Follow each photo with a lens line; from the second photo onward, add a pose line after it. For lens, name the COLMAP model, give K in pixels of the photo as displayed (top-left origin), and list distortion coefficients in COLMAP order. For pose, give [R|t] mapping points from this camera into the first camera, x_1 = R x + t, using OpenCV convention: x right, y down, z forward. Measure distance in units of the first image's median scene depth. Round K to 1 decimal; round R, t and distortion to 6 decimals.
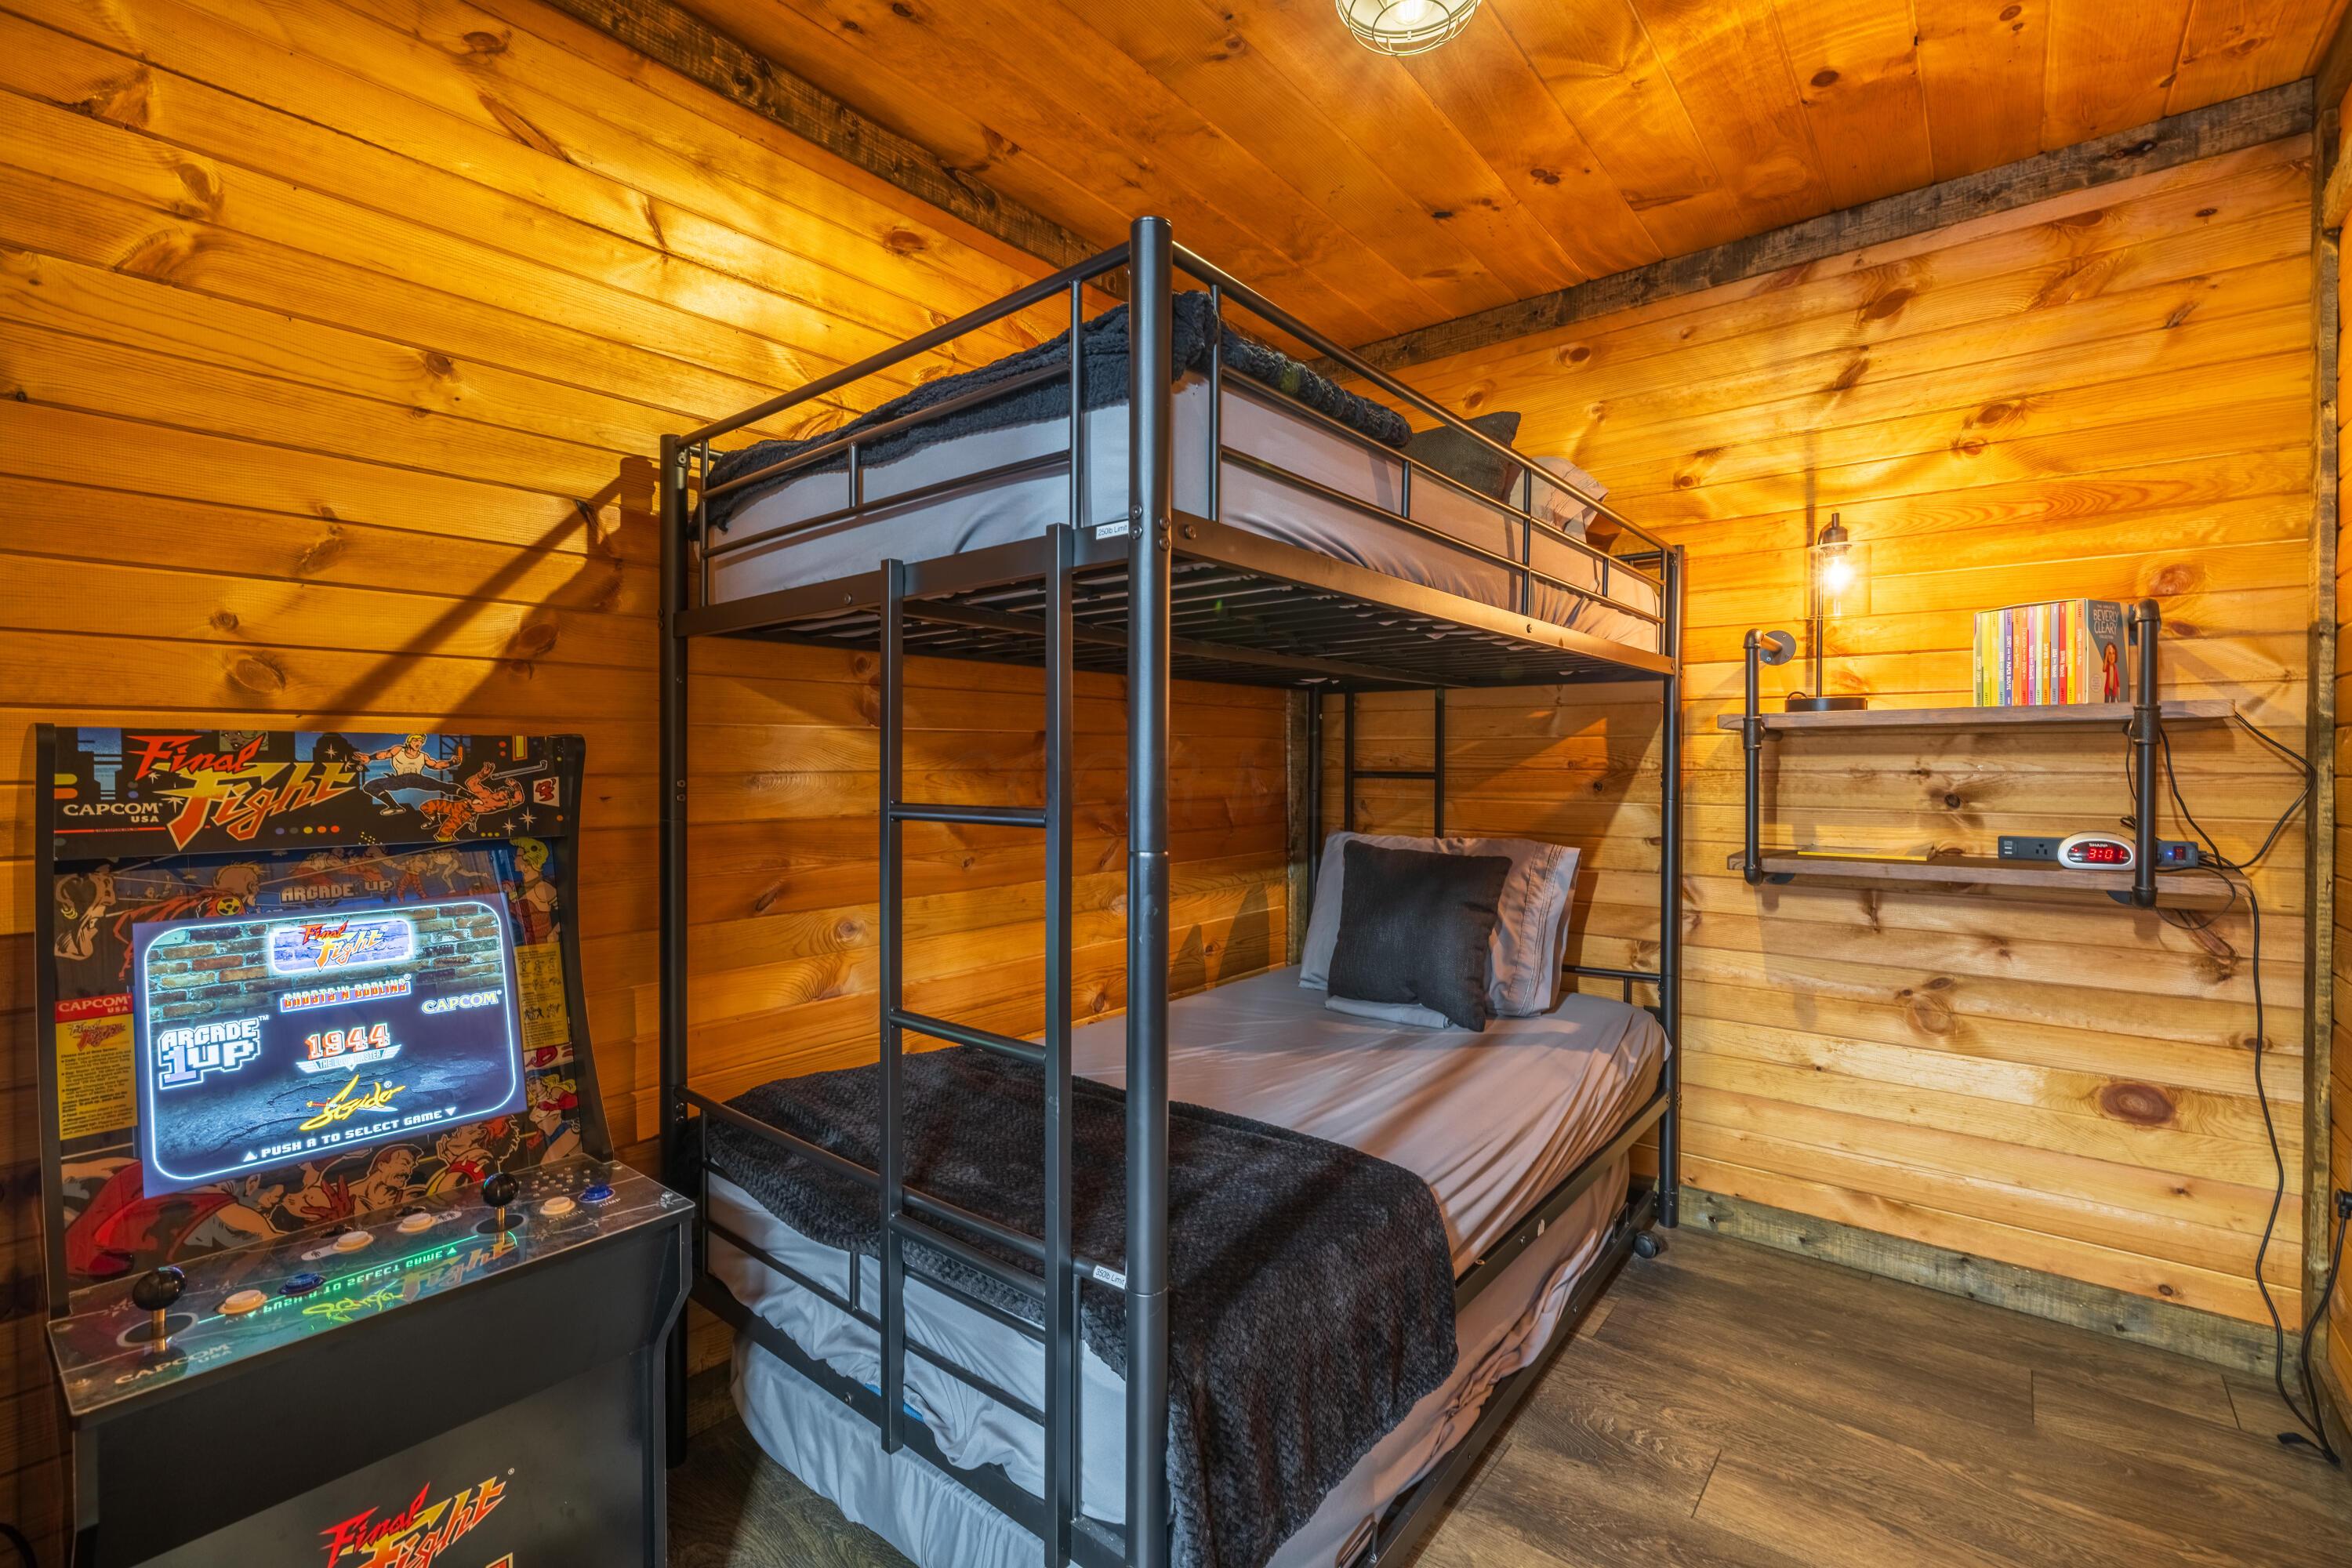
lens RADIAL K [[1045.1, 0, 1173.3], [0, 1045.1, 771.6], [0, 0, 1]] dist [0.001852, 0.000339]
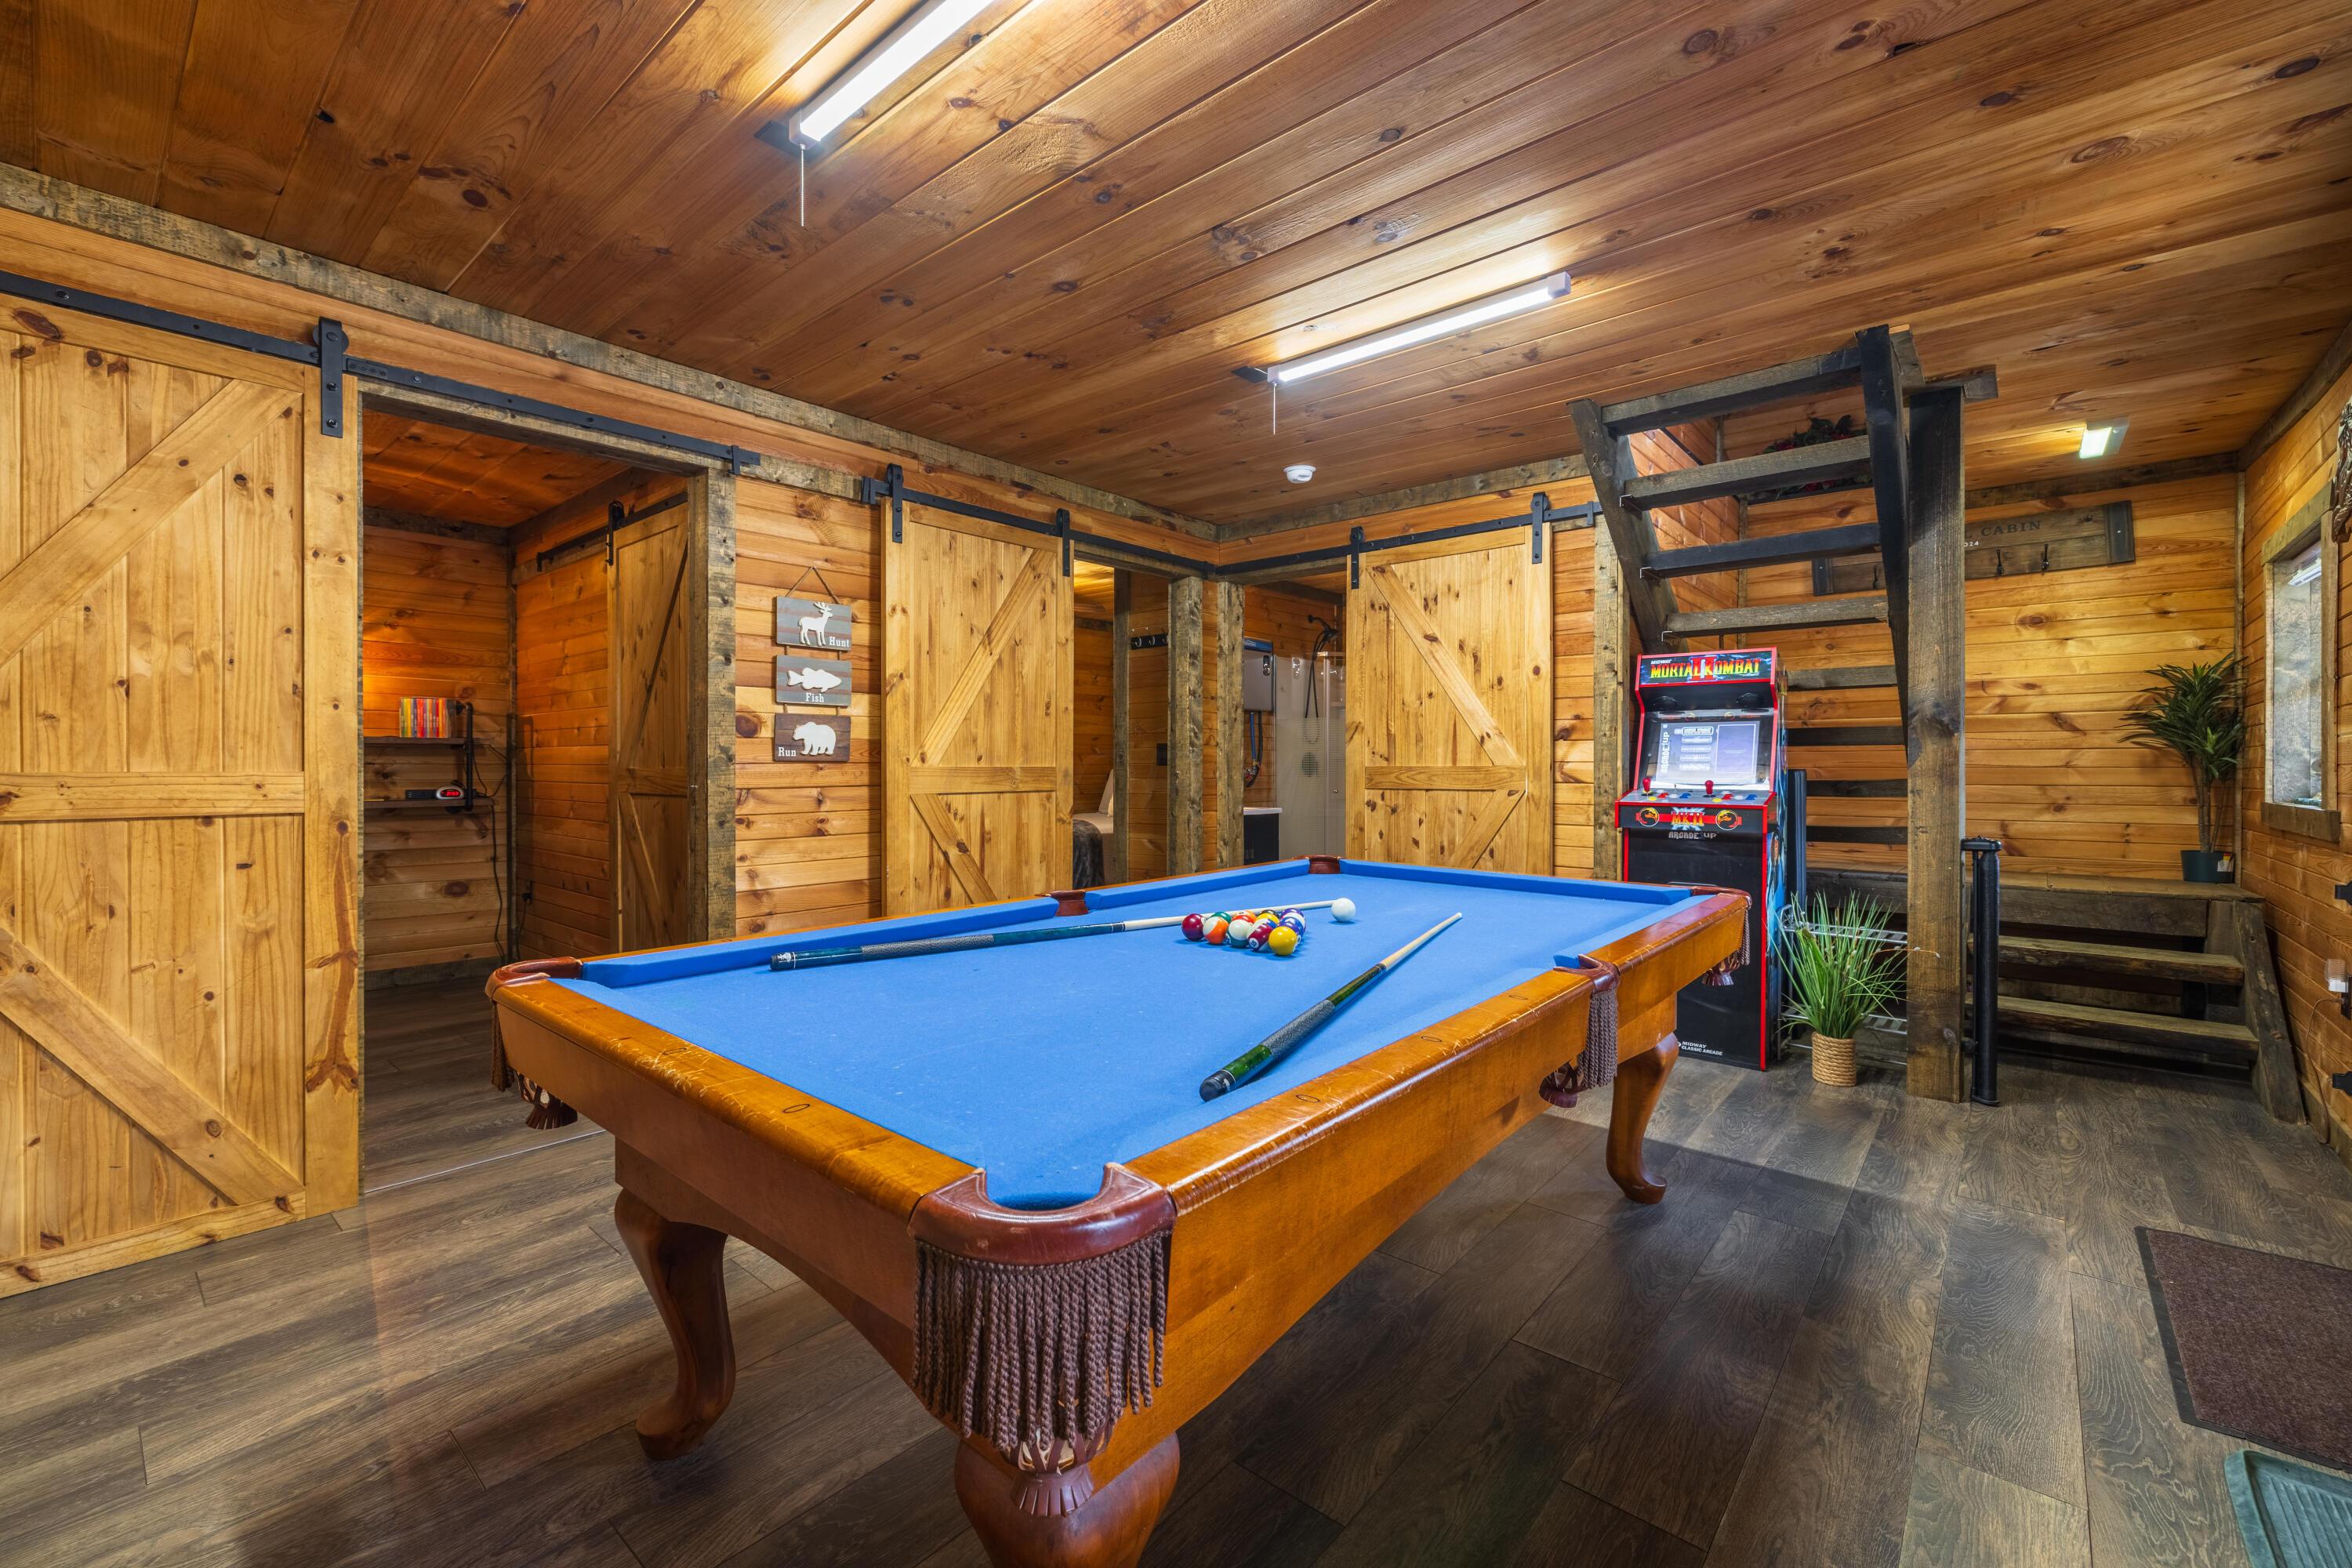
lens RADIAL K [[979.4, 0, 1174.8], [0, 979.4, 778.3], [0, 0, 1]] dist [-0.000824, -0.000293]
pose [[0.028748, -0.010192, 0.999535, -1.585016], [0.002086, 0.999946, 0.010137, 0.017361], [-0.999585, 0.001794, 0.028768, -0.937130]]
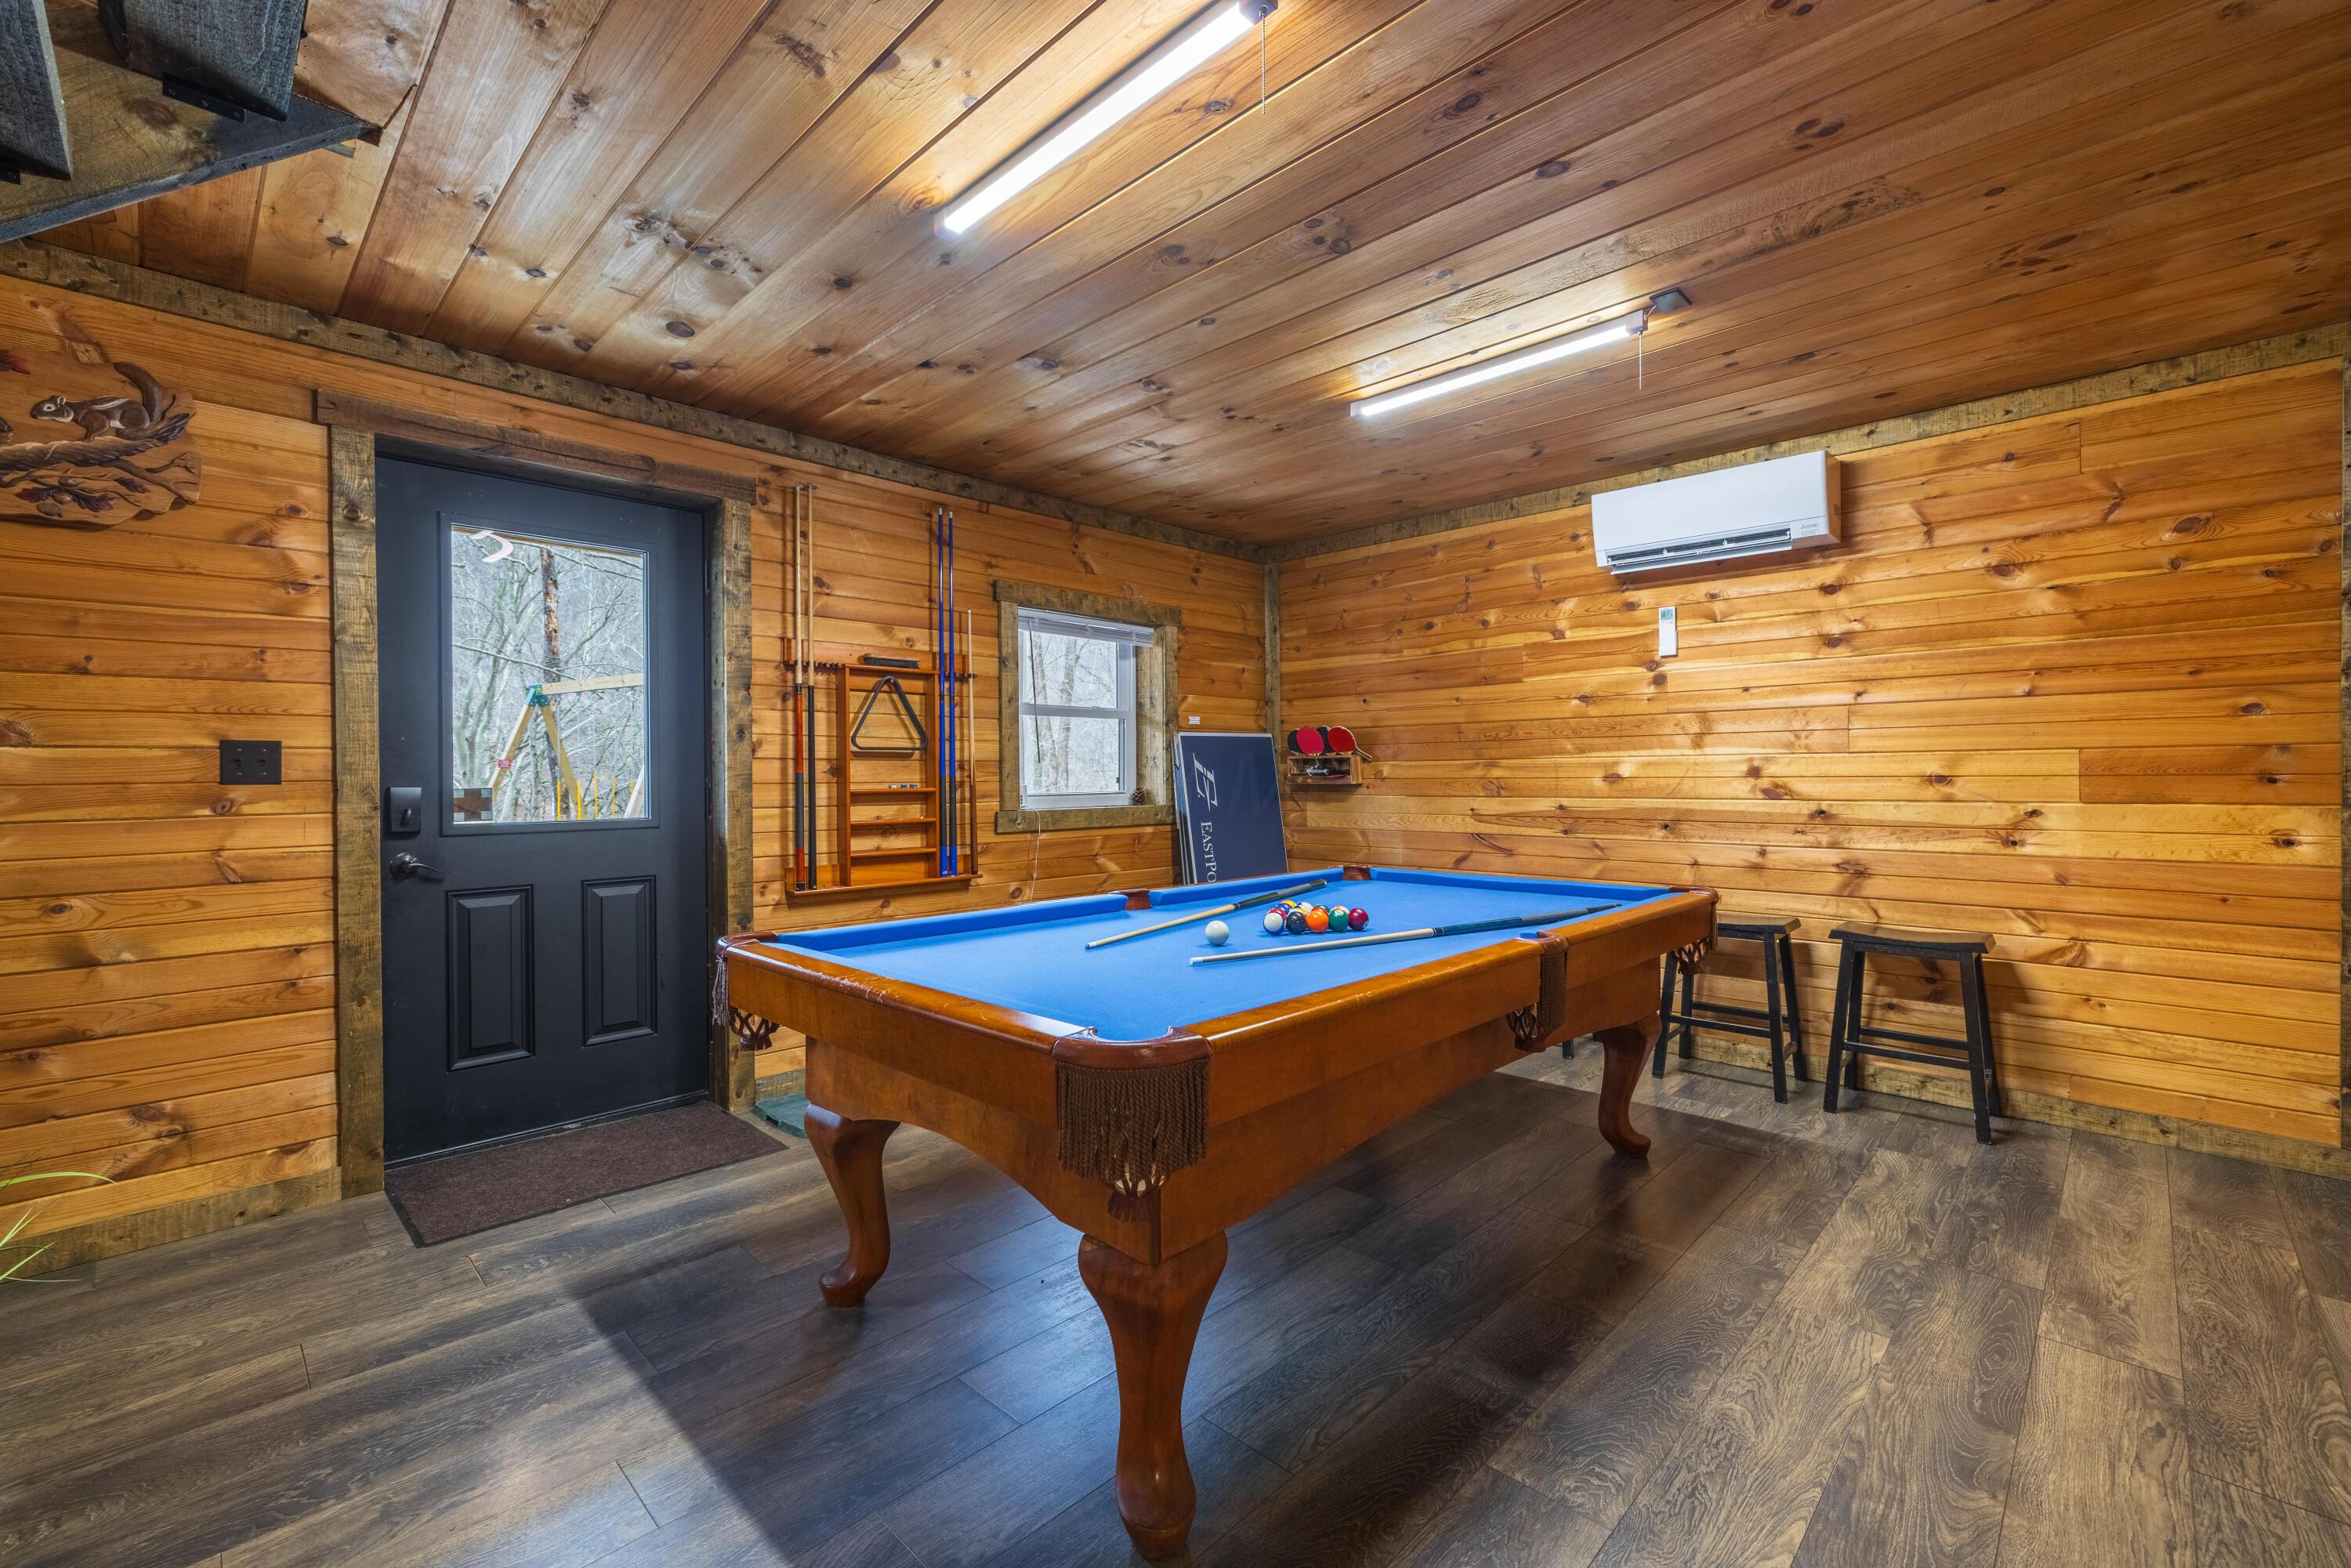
lens RADIAL K [[979.0, 0, 1174.3], [0, 979.0, 778.3], [0, 0, 1]] dist [-0.000824, -0.000293]
pose [[-0.087010, 0.010660, -0.996150, 0.805413], [0.000238, 0.999943, 0.010680, -0.006901], [0.996207, 0.000692, -0.087007, -1.058577]]
